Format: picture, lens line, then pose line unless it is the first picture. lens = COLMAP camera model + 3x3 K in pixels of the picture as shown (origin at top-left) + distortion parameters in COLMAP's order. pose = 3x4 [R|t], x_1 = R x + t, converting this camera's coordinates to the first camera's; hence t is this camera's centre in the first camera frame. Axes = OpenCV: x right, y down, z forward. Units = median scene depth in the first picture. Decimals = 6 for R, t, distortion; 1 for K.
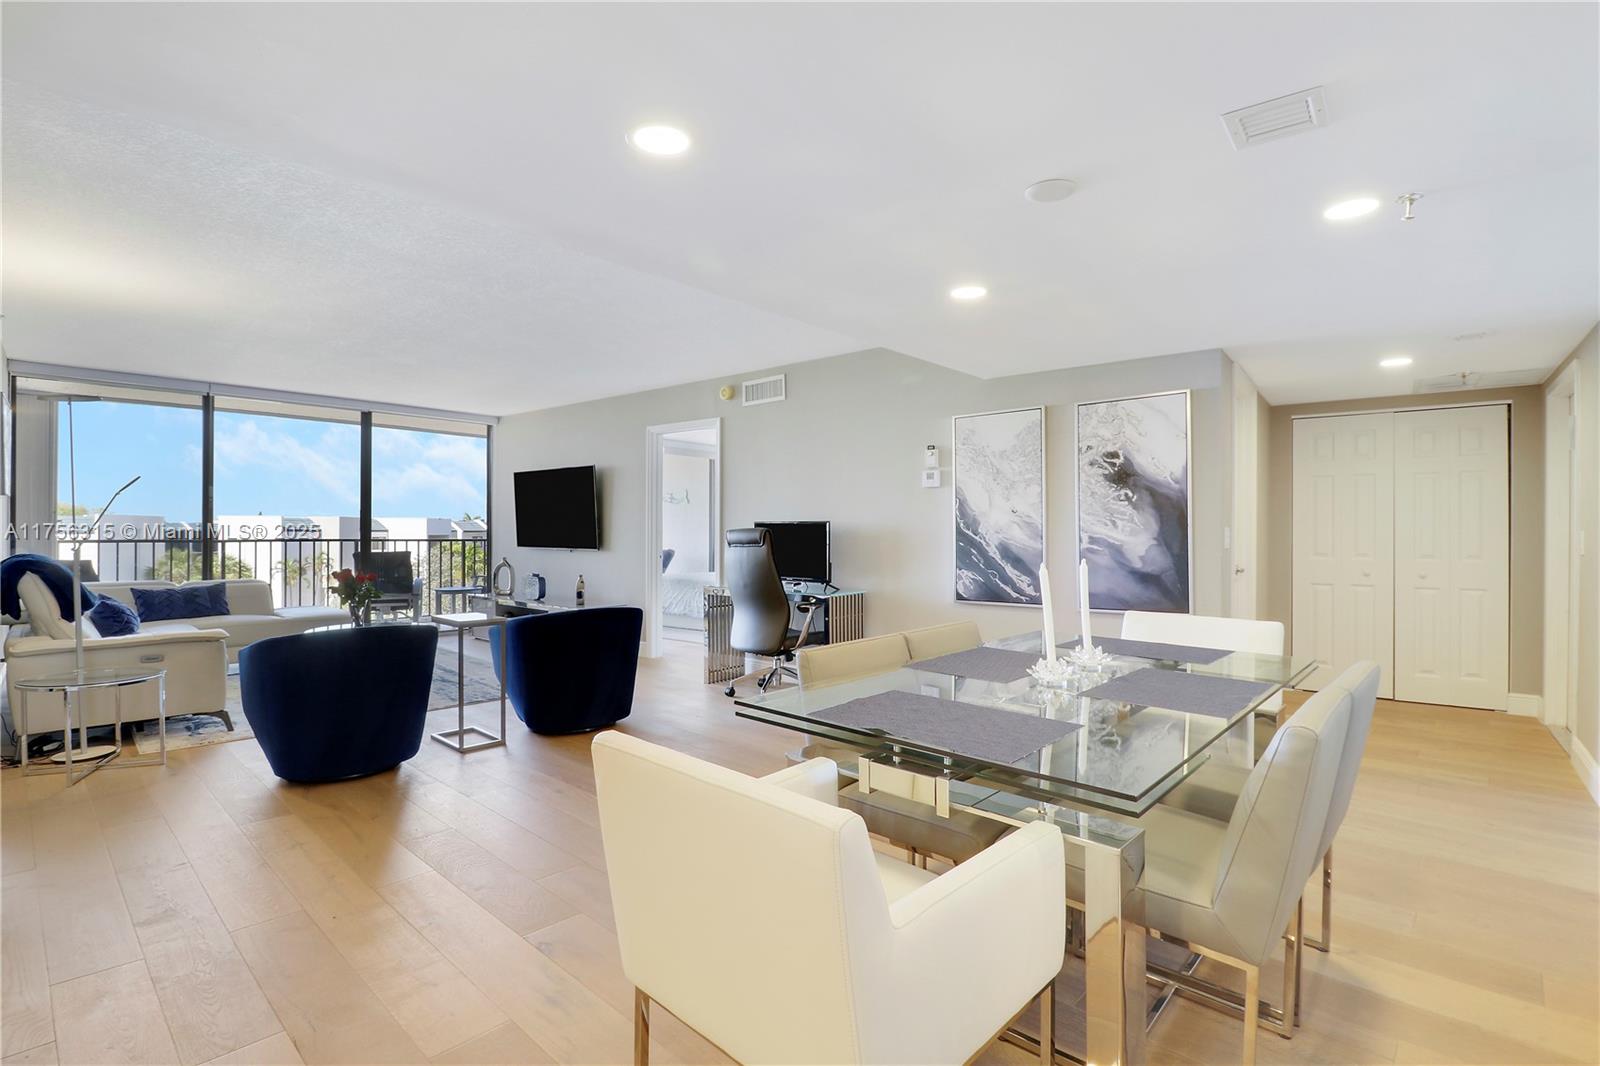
lens RADIAL K [[759.7, 0, 808.5], [0, 759.7, 520.9], [0, 0, 1]] dist [-0.002646, -0.001068]
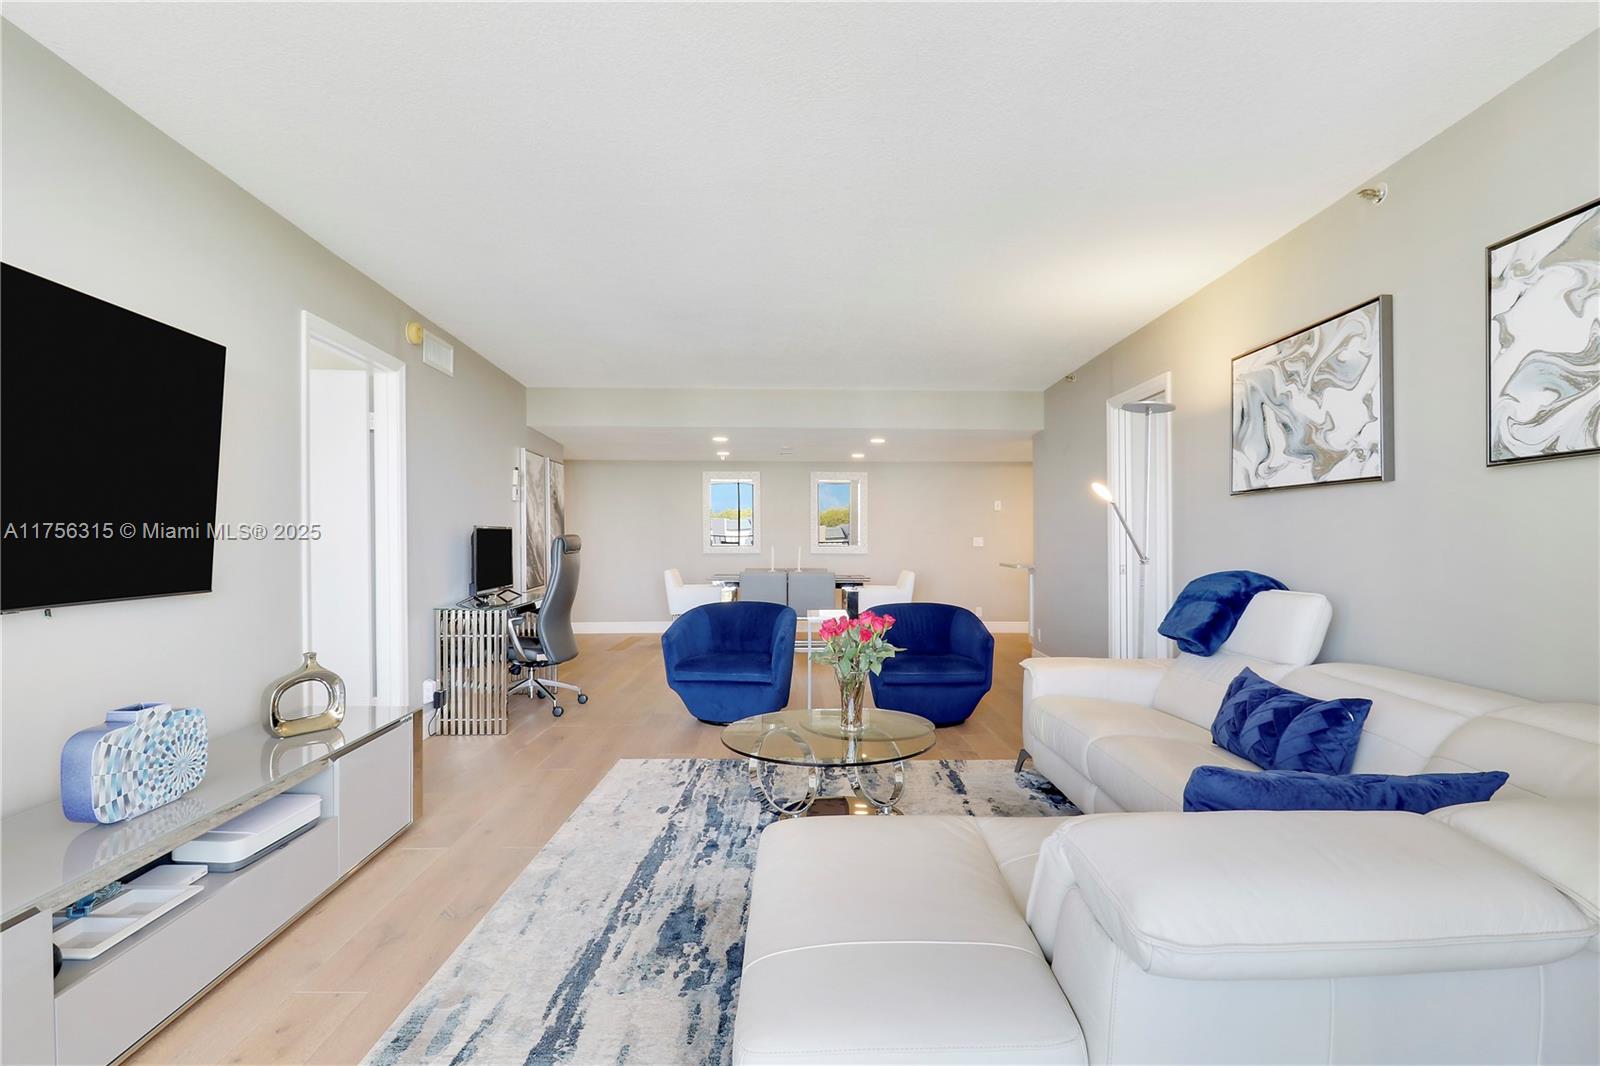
lens RADIAL K [[771.6, 0, 800.0], [0, 771.6, 533.0], [0, 0, 1]] dist [-0.000087, -0.000798]
pose [[-0.695490, 0.001916, 0.718533, -0.833253], [-0.010792, 0.999856, -0.013111, 0.014872], [-0.718454, -0.016873, -0.695369, 1.224053]]
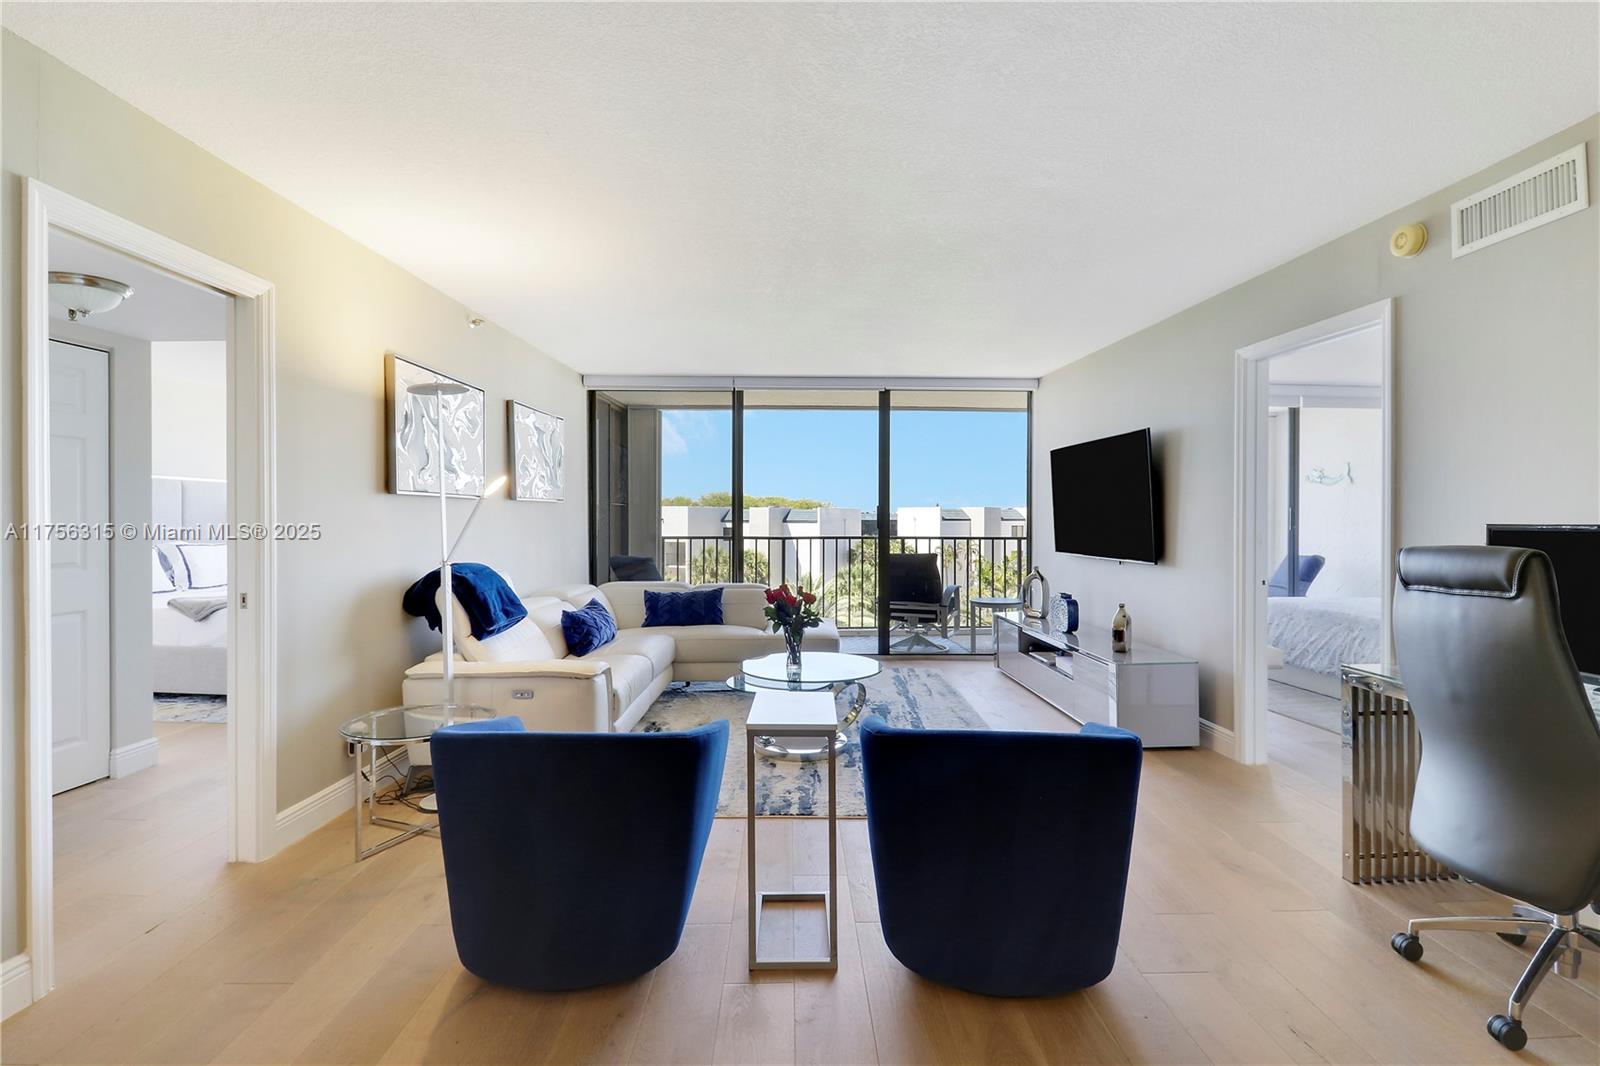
lens RADIAL K [[759.7, 0, 808.5], [0, 759.7, 520.9], [0, 0, 1]] dist [-0.002646, -0.001068]
pose [[0.694524, 0.000029, -0.719469, -0.029477], [0.012087, 0.999858, 0.011709, -0.009656], [0.719368, -0.016829, 0.694426, 0.420420]]
